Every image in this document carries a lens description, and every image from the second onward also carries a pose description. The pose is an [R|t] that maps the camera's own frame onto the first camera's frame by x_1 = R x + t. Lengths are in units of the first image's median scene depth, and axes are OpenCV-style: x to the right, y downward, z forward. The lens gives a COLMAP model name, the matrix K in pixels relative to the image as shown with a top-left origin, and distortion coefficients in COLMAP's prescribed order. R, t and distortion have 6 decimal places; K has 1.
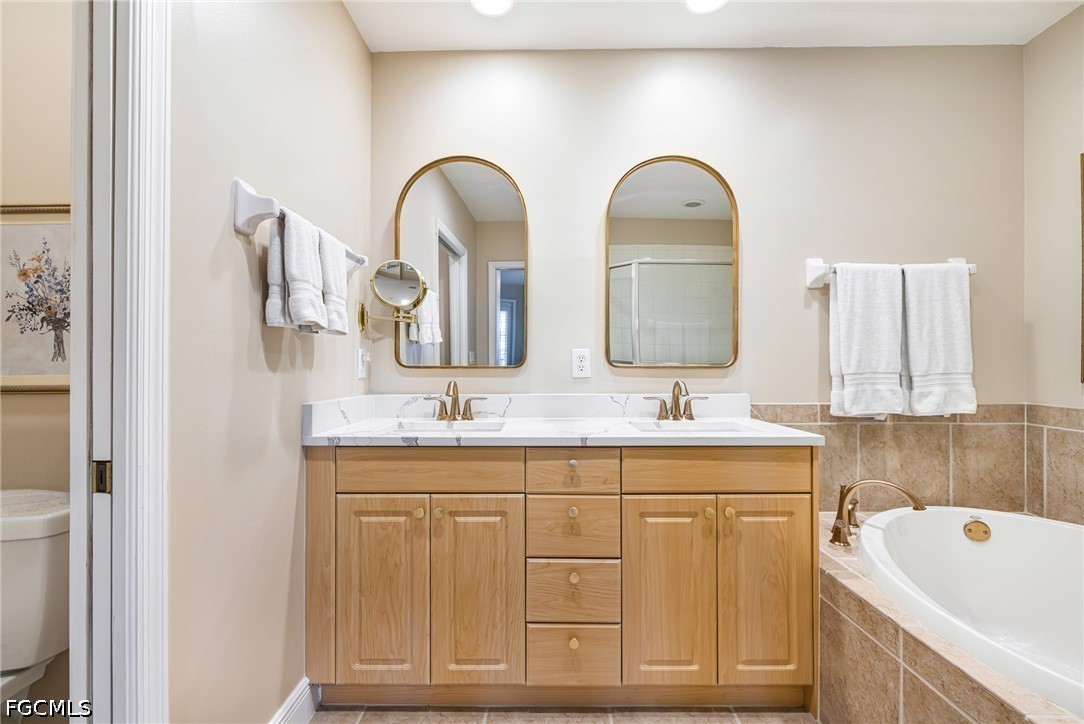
lens RADIAL K [[475.7, 0, 557.1], [0, 475.7, 363.2], [0, 0, 1]] dist [-0.000847, 0.000298]
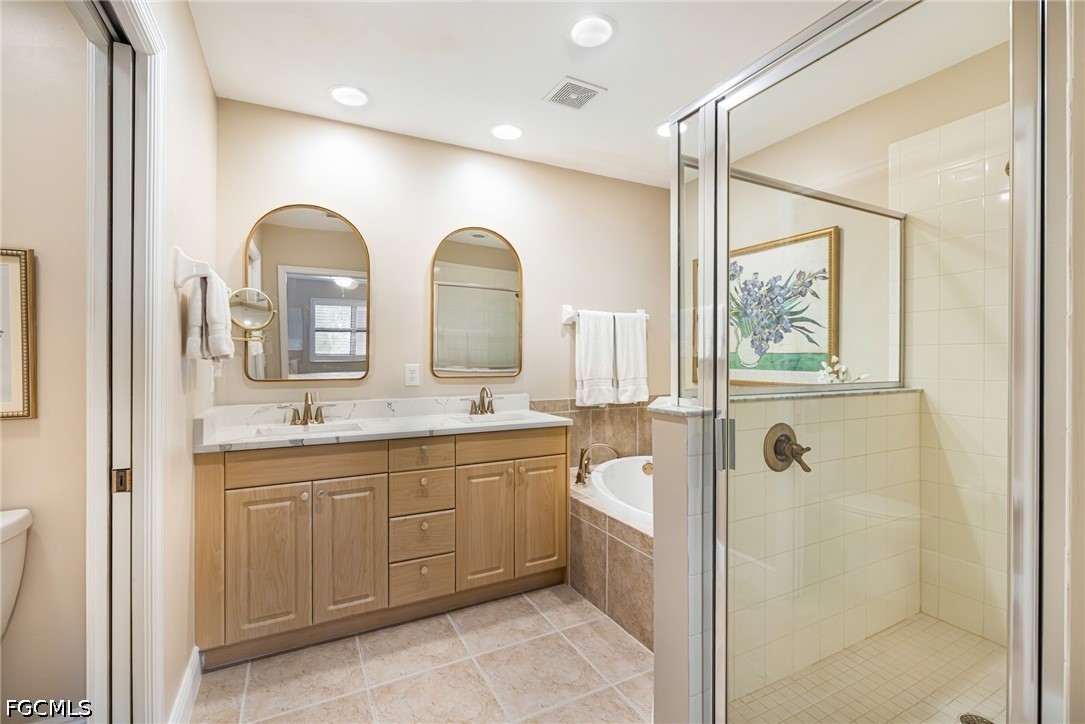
lens RADIAL K [[476.1, 0, 556.4], [0, 476.1, 356.6], [0, 0, 1]] dist [-0.000847, 0.000298]
pose [[0.885742, 0.001494, 0.464175, -0.281345], [-0.004138, 0.999980, 0.004678, -0.079062], [-0.464159, -0.006064, 0.885731, -0.480220]]
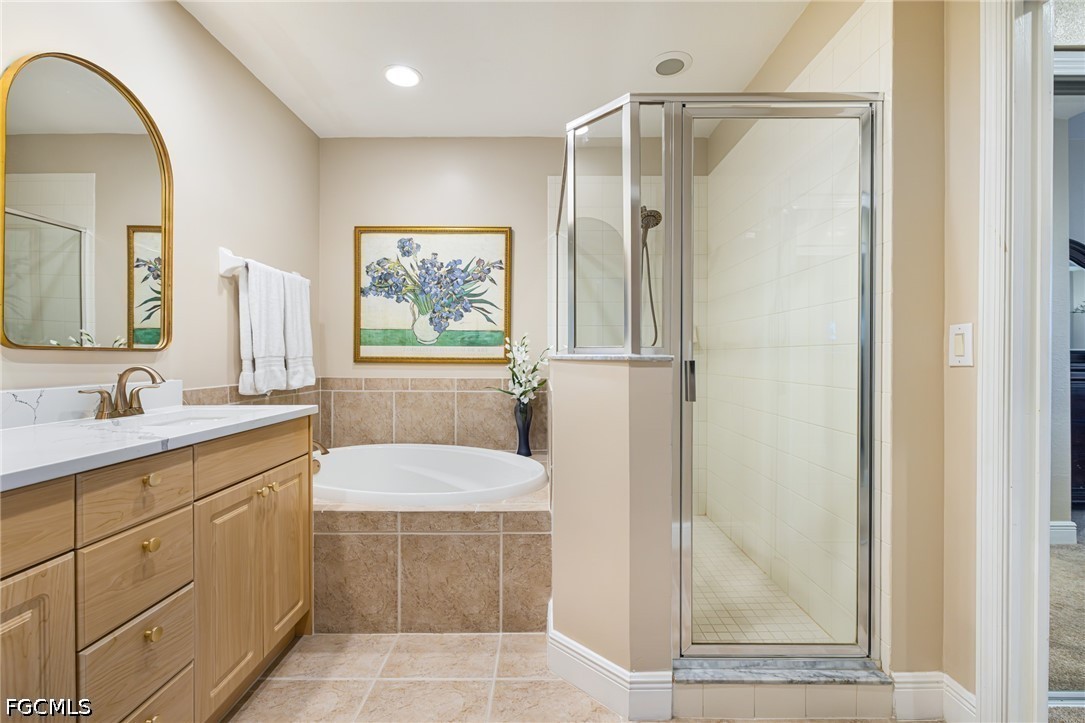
lens RADIAL K [[476.1, 0, 529.9], [0, 476.1, 357.9], [0, 0, 1]] dist [-0.000847, 0.000298]
pose [[0.017200, -0.001577, 0.999851, -0.670212], [-0.007095, 0.999973, 0.001699, 0.021594], [-0.999827, -0.007123, 0.017188, 0.406917]]
